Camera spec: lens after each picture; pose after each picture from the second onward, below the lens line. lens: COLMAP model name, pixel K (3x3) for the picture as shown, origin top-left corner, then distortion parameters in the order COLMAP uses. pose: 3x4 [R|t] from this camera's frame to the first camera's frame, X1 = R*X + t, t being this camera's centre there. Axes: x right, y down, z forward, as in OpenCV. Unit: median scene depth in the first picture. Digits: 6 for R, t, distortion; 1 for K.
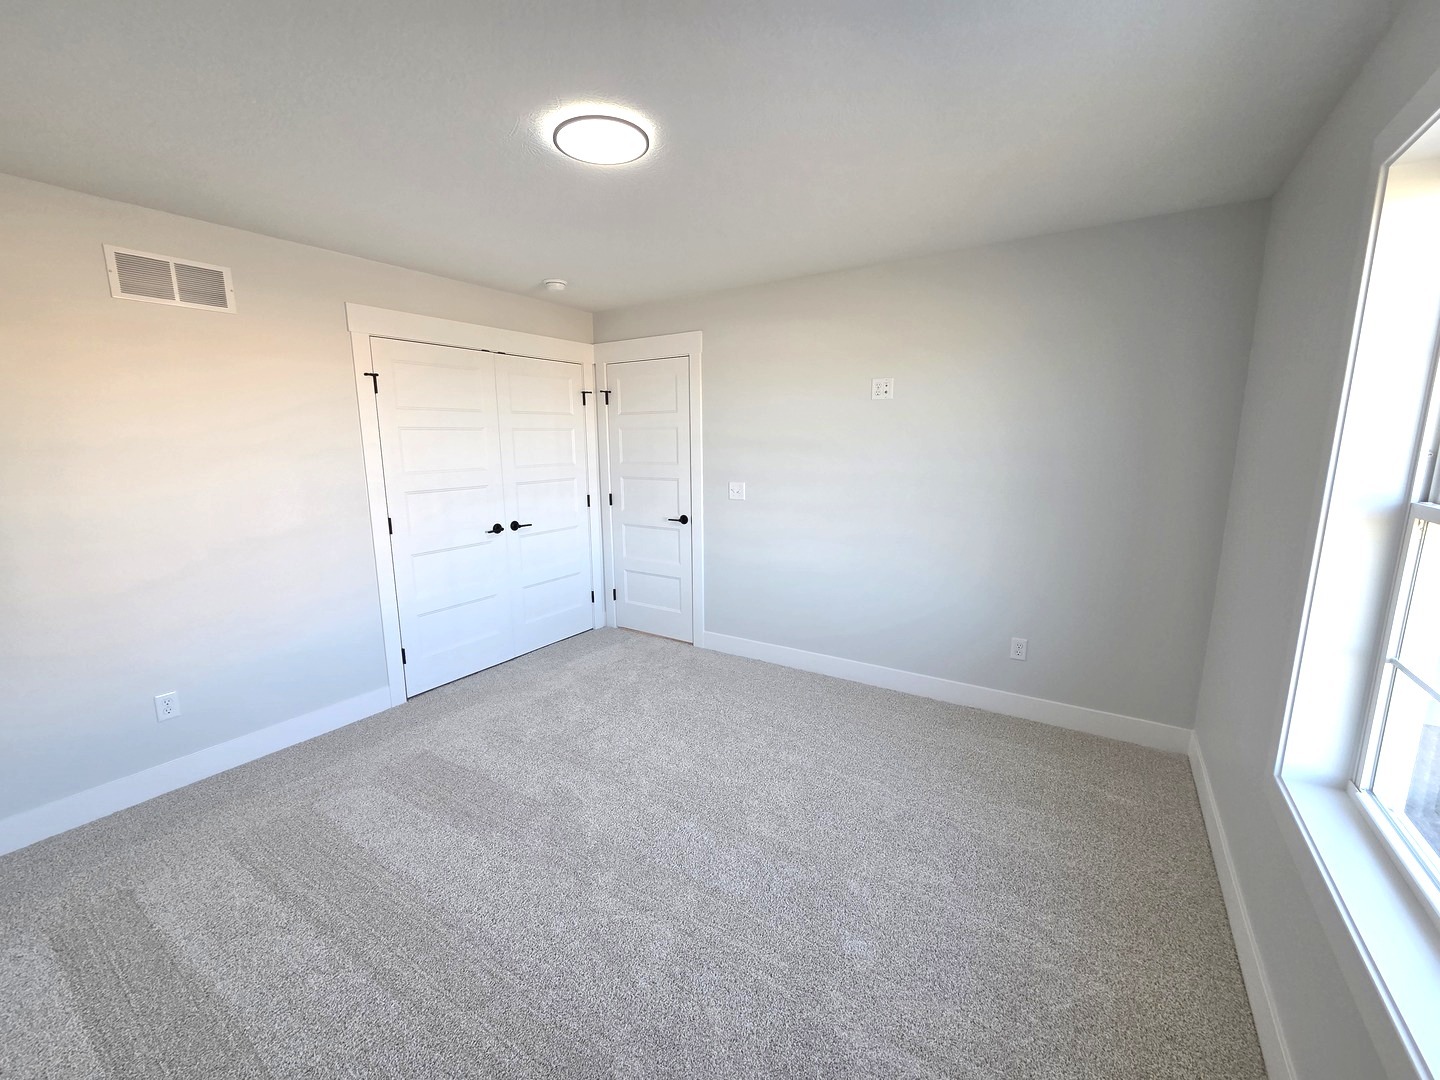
lens RADIAL K [[588.8, 0, 714.9], [0, 588.8, 540.6], [0, 0, 1]] dist [0.000850, 0.000444]
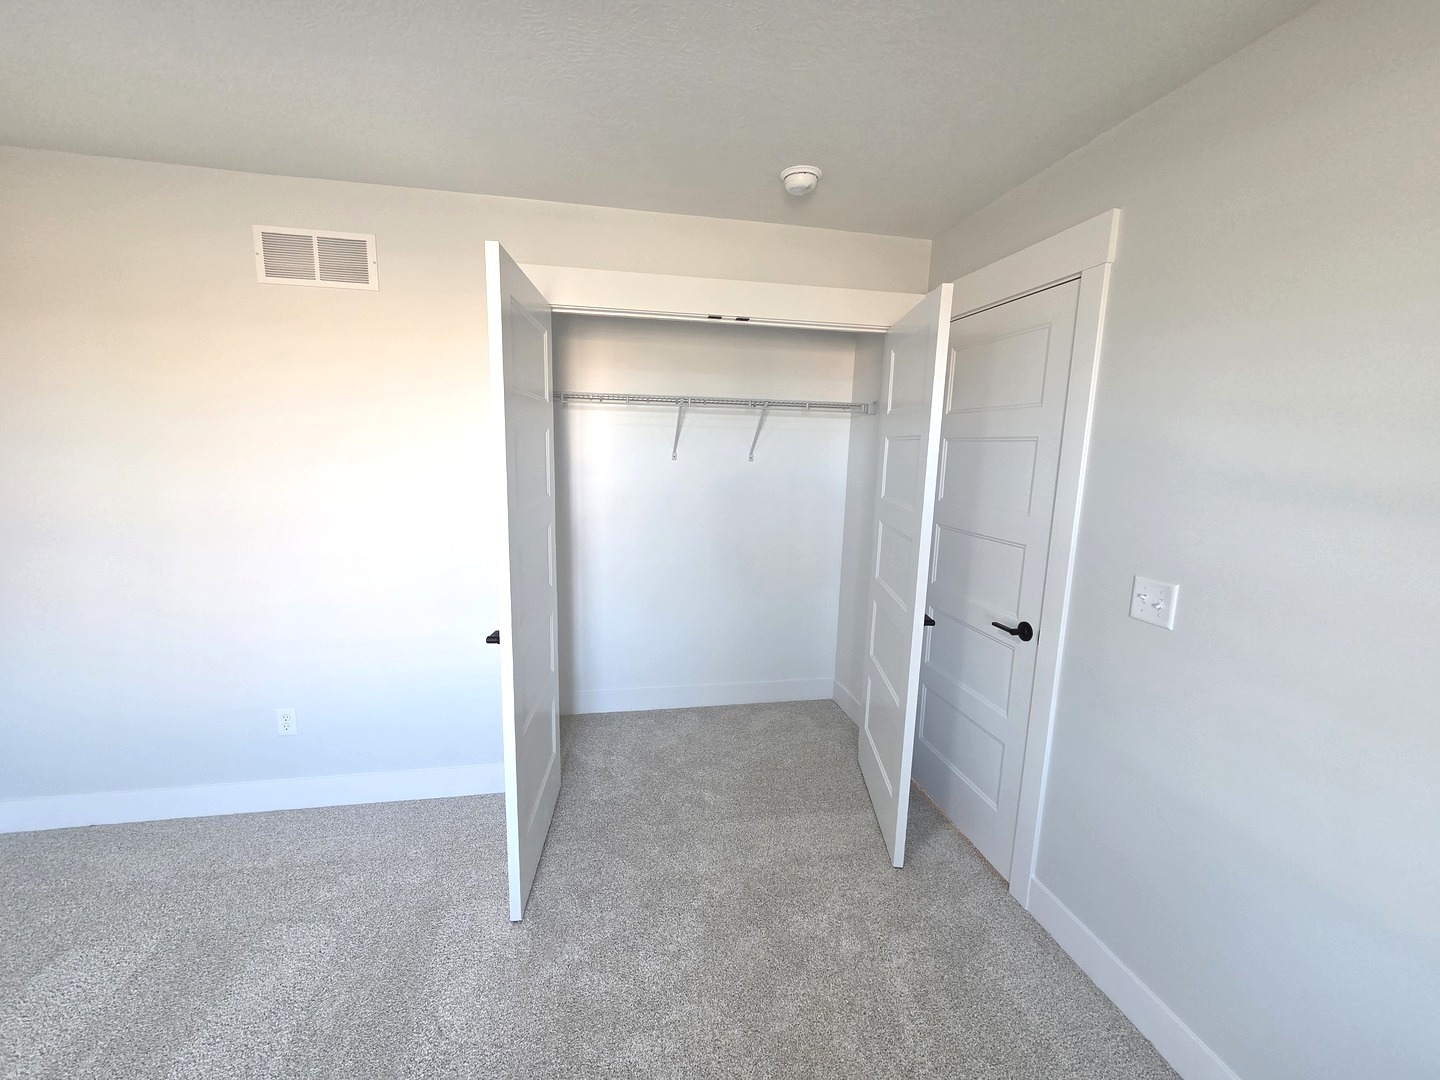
lens RADIAL K [[588.8, 0, 714.9], [0, 588.8, 540.6], [0, 0, 1]] dist [0.000850, 0.000444]
pose [[0.694359, 0.140291, -0.705822, 0.161454], [-0.152842, 0.987186, 0.045855, -0.149345], [0.703210, 0.076039, 0.706904, 0.791815]]
